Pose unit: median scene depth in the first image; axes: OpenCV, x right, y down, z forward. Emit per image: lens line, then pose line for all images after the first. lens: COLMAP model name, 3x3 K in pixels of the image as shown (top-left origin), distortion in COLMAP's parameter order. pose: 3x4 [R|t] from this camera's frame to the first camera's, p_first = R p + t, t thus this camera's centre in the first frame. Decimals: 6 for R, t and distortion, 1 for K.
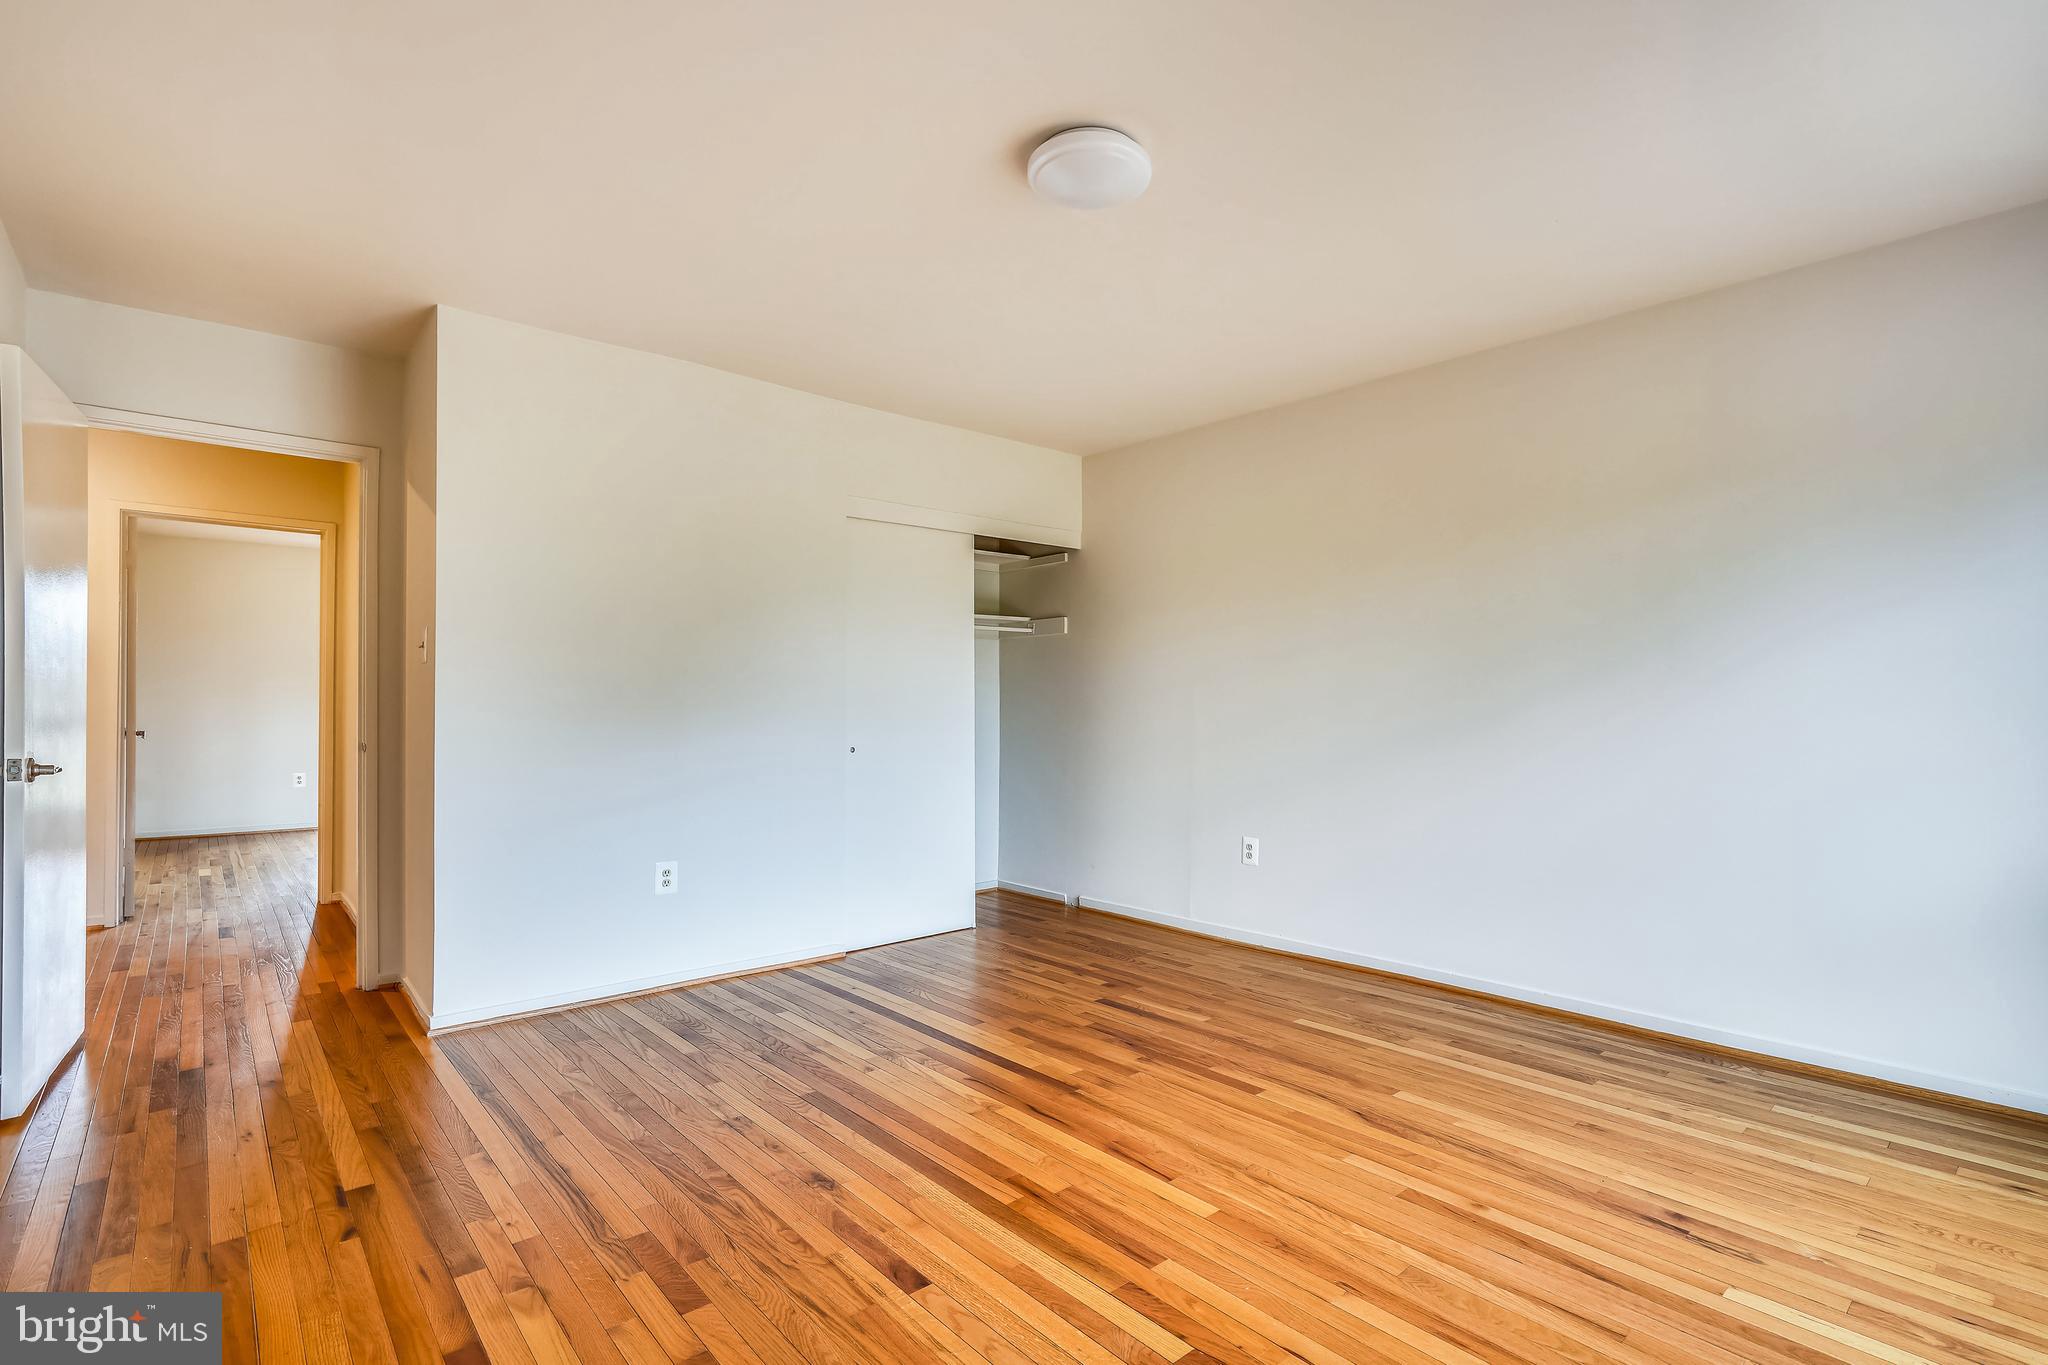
lens RADIAL K [[939.1, 0, 1024.0], [0, 939.1, 682.5], [0, 0, 1]] dist [-0.036710, 0.020019]
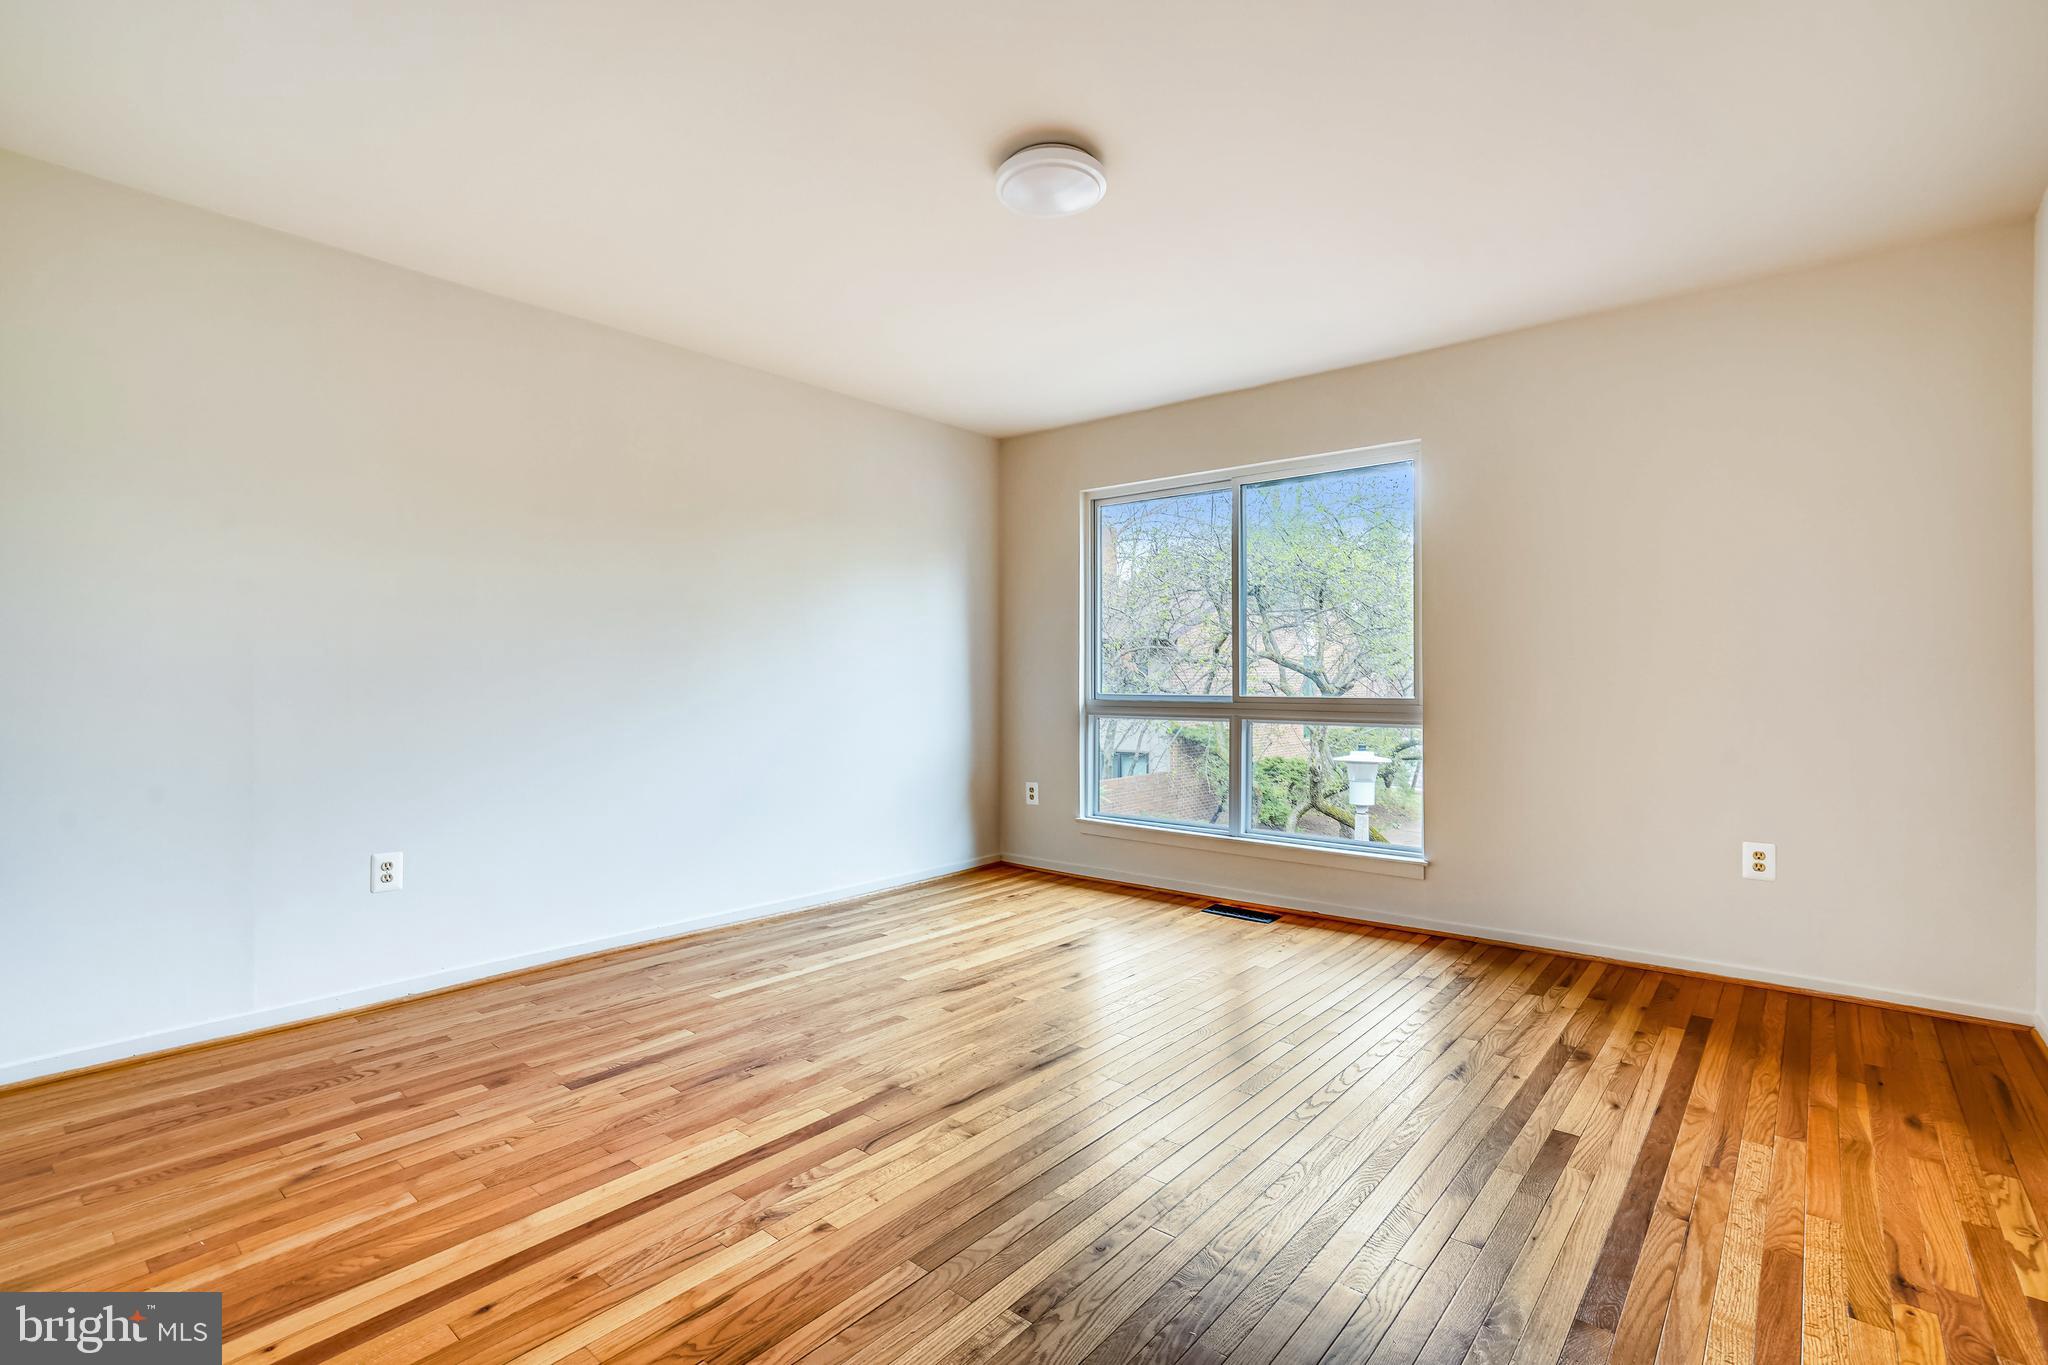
lens RADIAL K [[939.1, 0, 1024.0], [0, 939.1, 682.5], [0, 0, 1]] dist [-0.036710, 0.020019]
pose [[-0.140266, -0.006185, 0.990095, -0.679634], [-0.029570, 0.999561, 0.002055, 0.024404], [-0.989672, -0.028989, -0.140387, 0.795325]]
